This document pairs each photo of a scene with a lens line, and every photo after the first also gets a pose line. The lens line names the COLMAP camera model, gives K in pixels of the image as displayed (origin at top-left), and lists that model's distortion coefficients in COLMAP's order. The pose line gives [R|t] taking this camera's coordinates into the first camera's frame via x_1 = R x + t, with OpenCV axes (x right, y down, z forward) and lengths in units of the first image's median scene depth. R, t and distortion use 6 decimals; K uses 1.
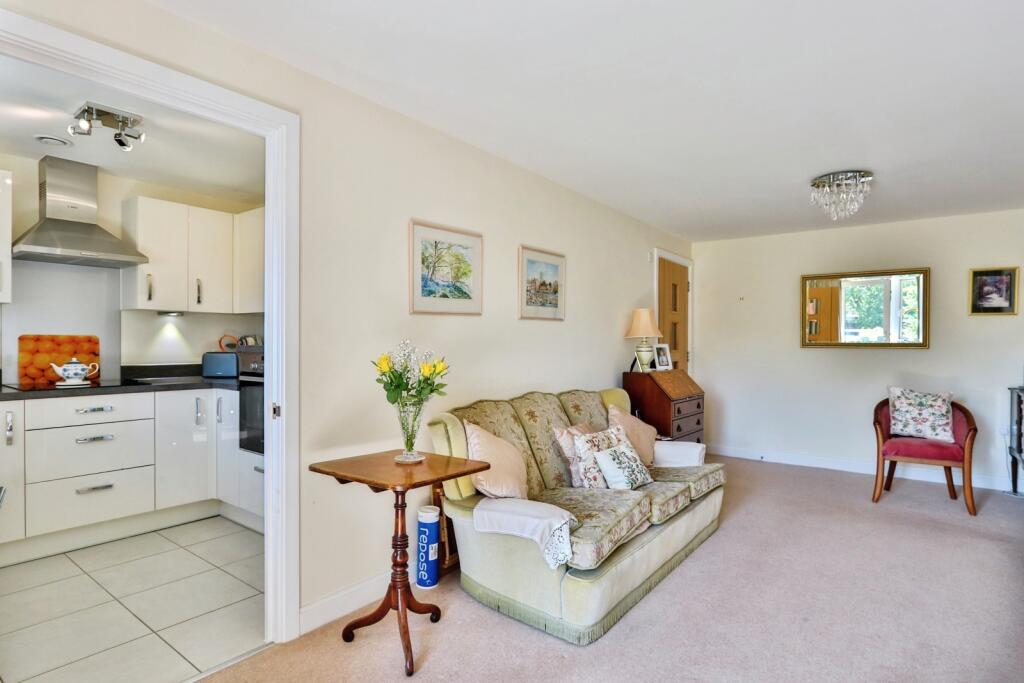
lens RADIAL K [[531.9, 0, 523.6], [0, 531.9, 347.6], [0, 0, 1]] dist [-0.015136, -0.001600]
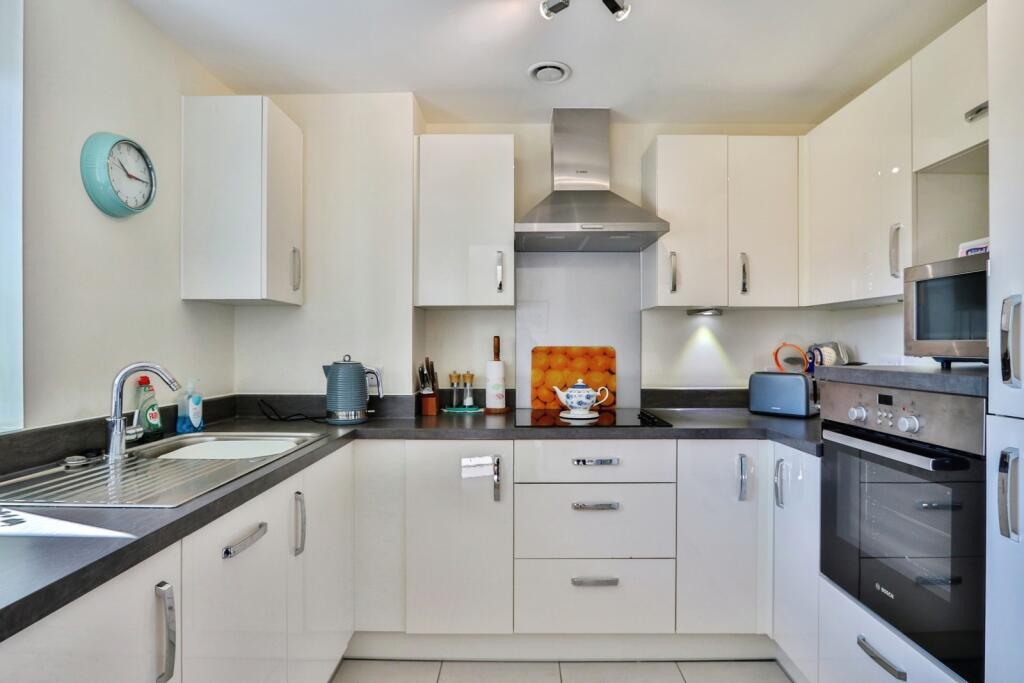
lens RADIAL K [[531.9, 0, 523.6], [0, 531.9, 347.6], [0, 0, 1]] dist [-0.015136, -0.001600]
pose [[0.589021, -0.001870, -0.808116, -0.302013], [-0.004212, 0.999977, -0.005384, -0.017489], [0.808107, 0.006575, 0.588999, 0.485859]]
